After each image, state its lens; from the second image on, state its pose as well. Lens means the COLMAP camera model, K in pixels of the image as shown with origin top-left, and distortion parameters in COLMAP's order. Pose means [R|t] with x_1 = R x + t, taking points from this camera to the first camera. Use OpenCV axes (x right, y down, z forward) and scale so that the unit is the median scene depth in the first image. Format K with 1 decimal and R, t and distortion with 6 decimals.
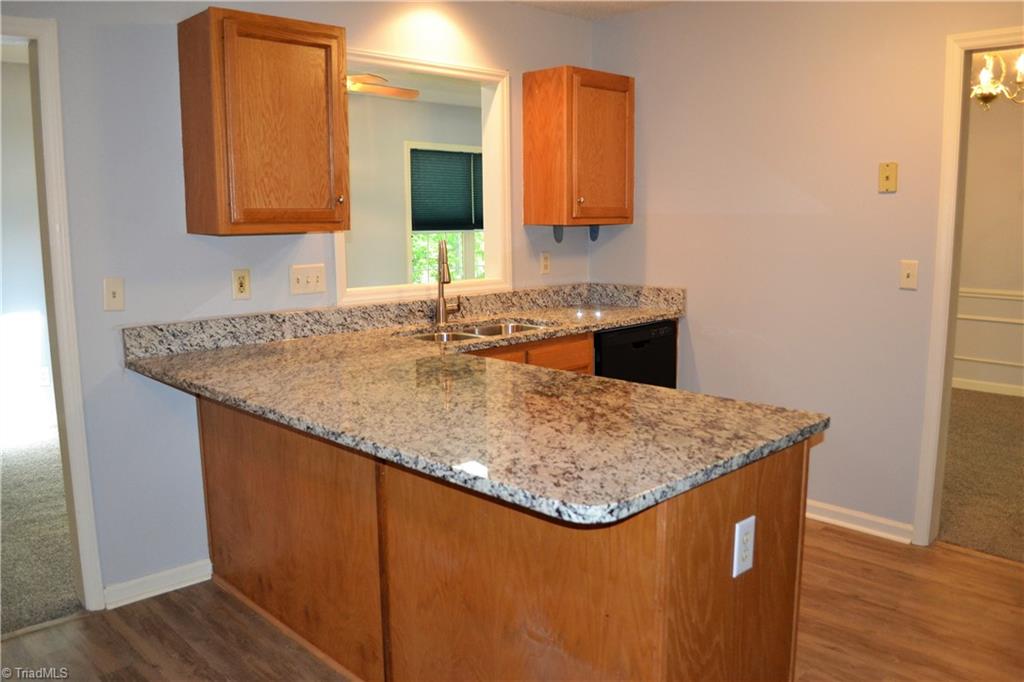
lens RADIAL K [[823.1, 0, 504.2], [0, 823.1, 337.5], [0, 0, 1]] dist [-0.083336, 0.007103]
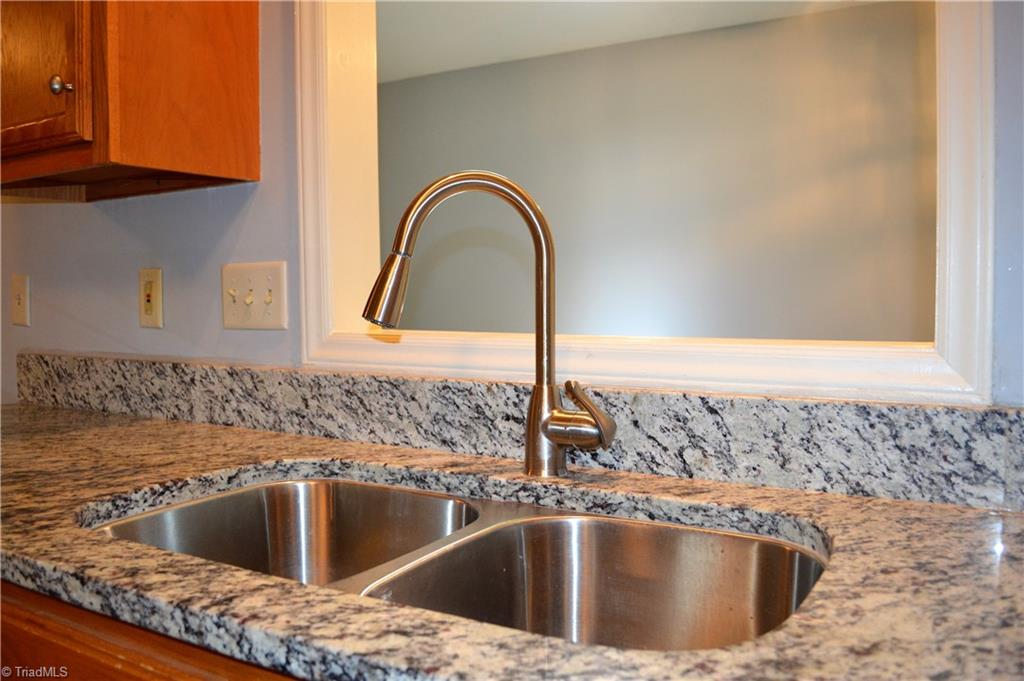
lens RADIAL K [[823.1, 0, 506.8], [0, 823.1, 343.0], [0, 0, 1]] dist [-0.083336, 0.007103]
pose [[0.272396, 0.058773, -0.960389, 0.218602], [-0.138610, 0.990118, 0.021279, -0.075193], [0.952149, 0.127323, 0.277851, 1.022938]]
